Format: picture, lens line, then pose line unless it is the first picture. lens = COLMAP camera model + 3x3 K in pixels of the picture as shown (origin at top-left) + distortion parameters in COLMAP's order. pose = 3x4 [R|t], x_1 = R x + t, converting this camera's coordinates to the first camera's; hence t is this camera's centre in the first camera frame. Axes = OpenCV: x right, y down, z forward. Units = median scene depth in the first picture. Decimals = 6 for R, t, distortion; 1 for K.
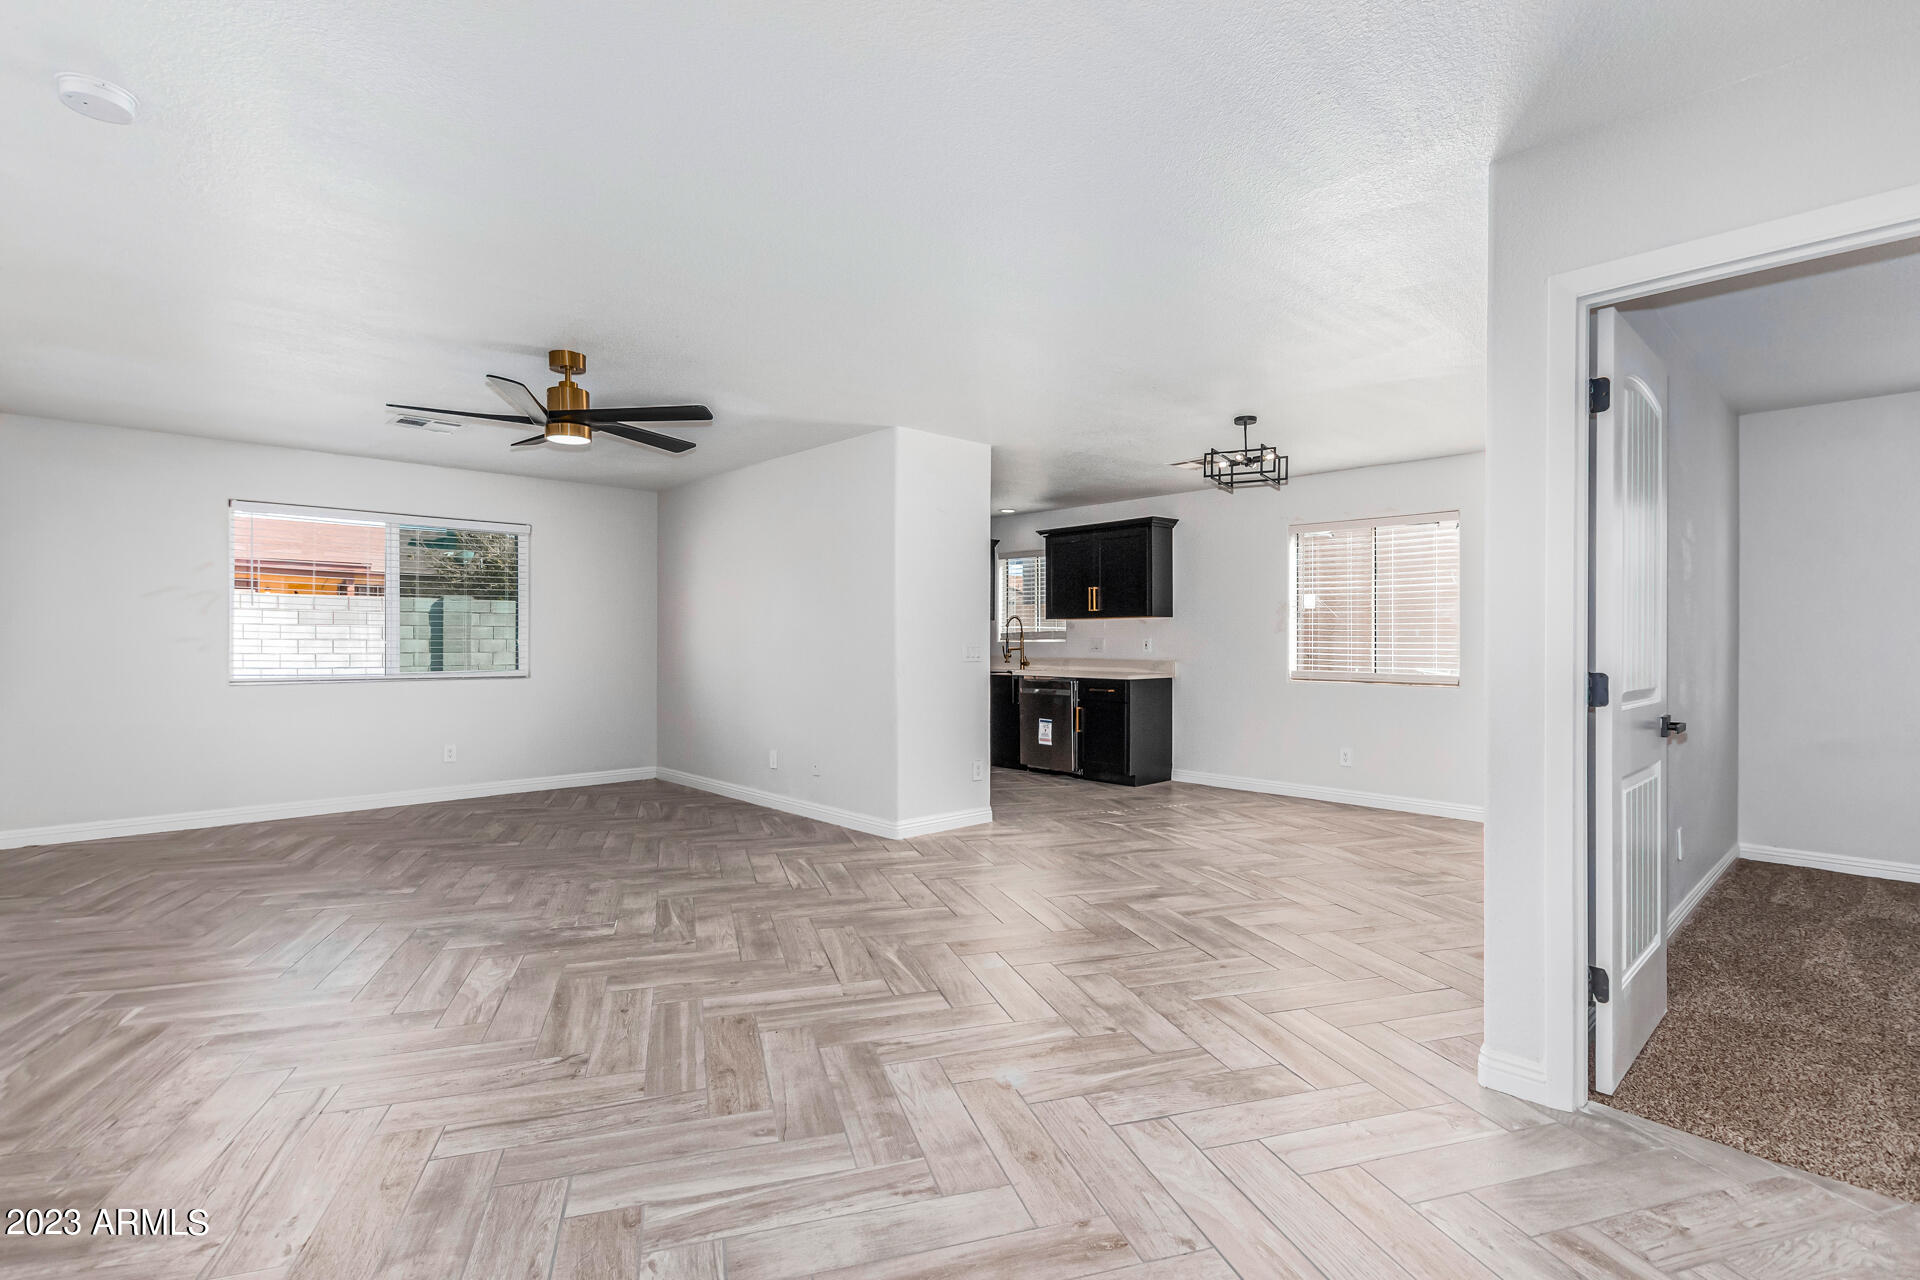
lens RADIAL K [[887.8, 0, 951.0], [0, 887.8, 637.8], [0, 0, 1]] dist [0.006078, -0.000637]
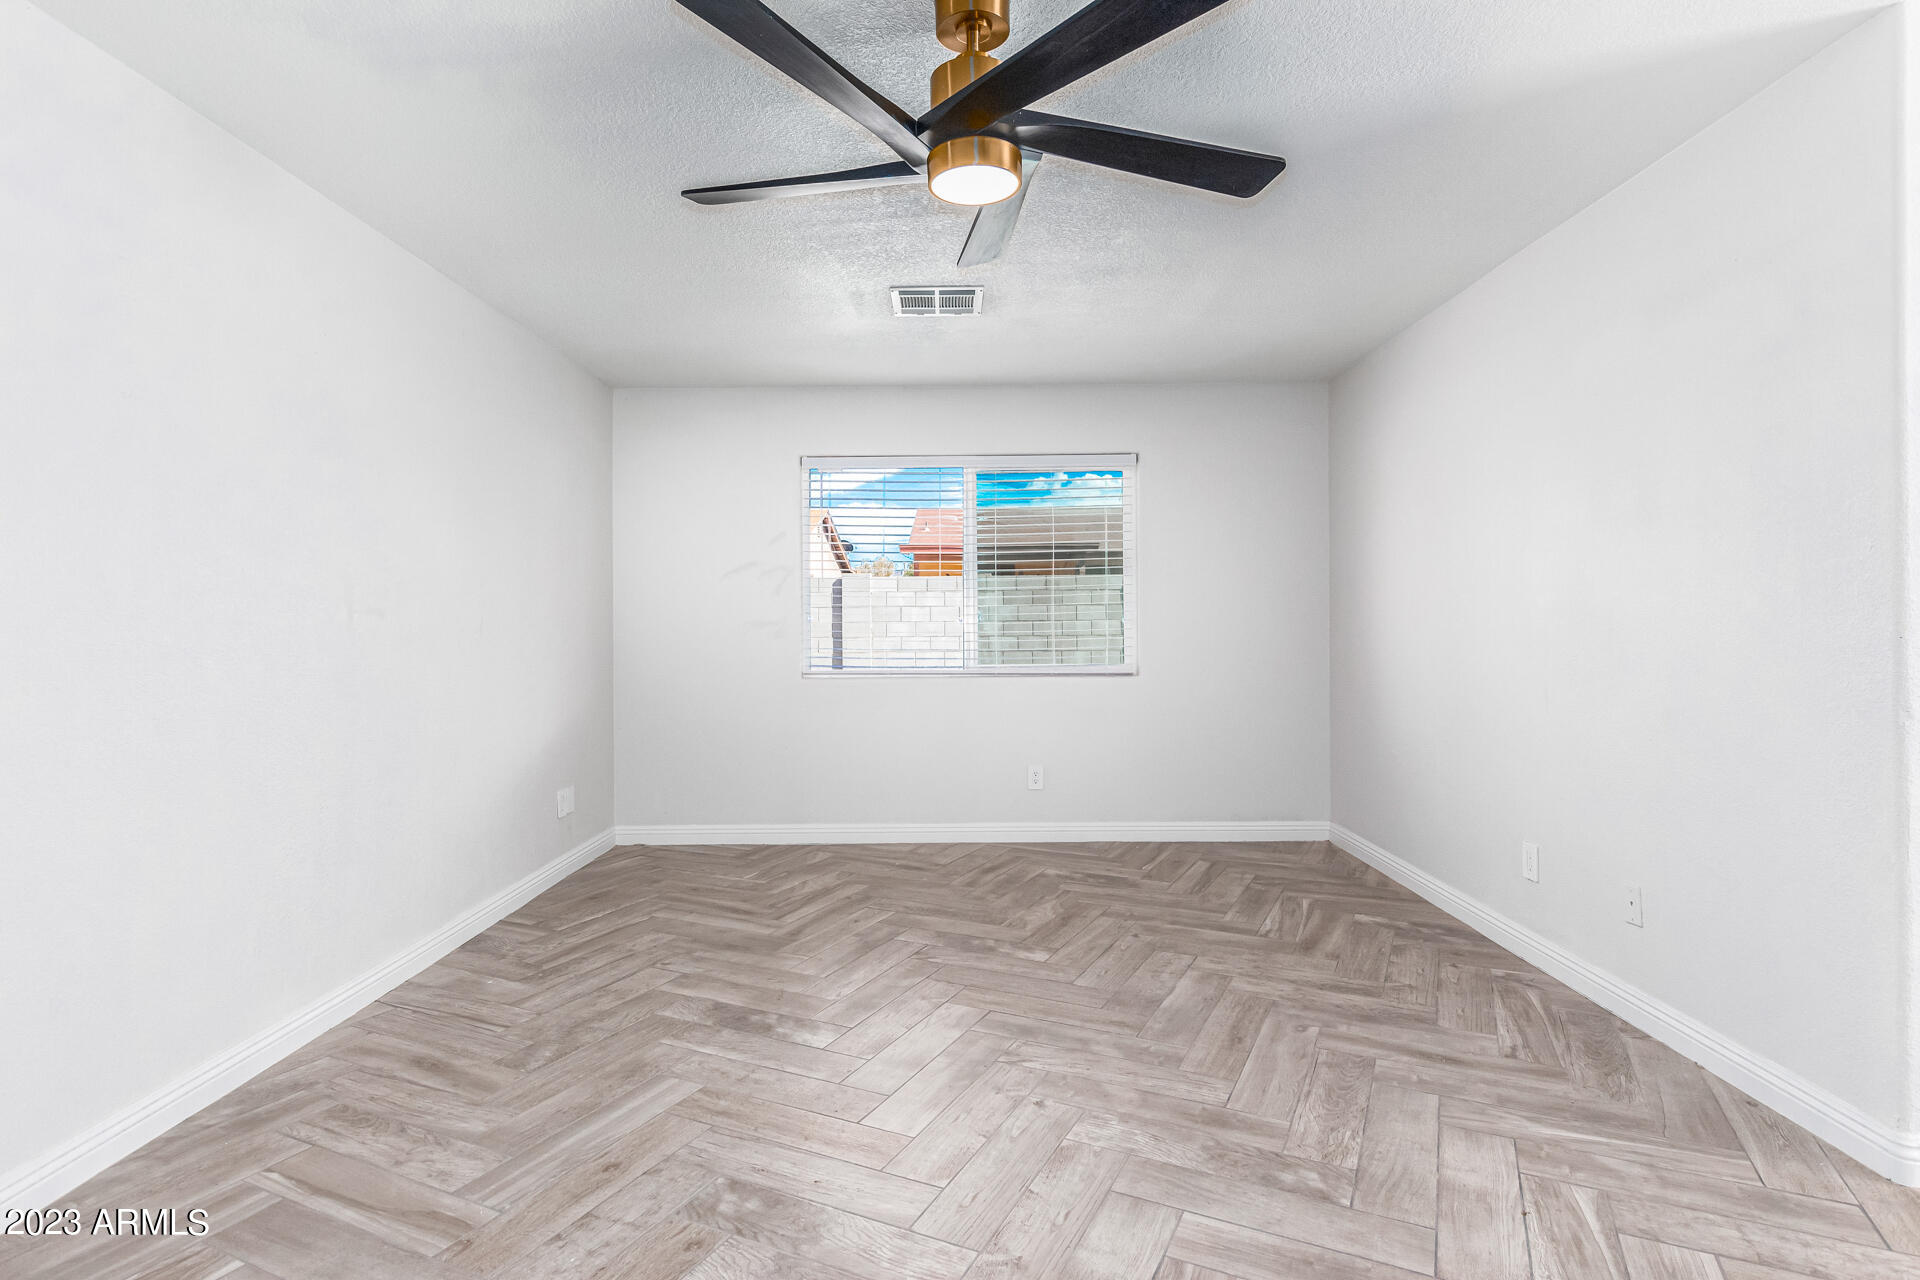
lens RADIAL K [[987.6, 0, 963.4], [0, 987.6, 632.7], [0, 0, 1]] dist [0.003708, 0.000076]
pose [[0.730054, 0.000488, -0.683389, -0.061477], [0.011414, 0.999852, 0.012907, 0.000067], [0.683294, -0.017223, 0.729940, 0.434192]]
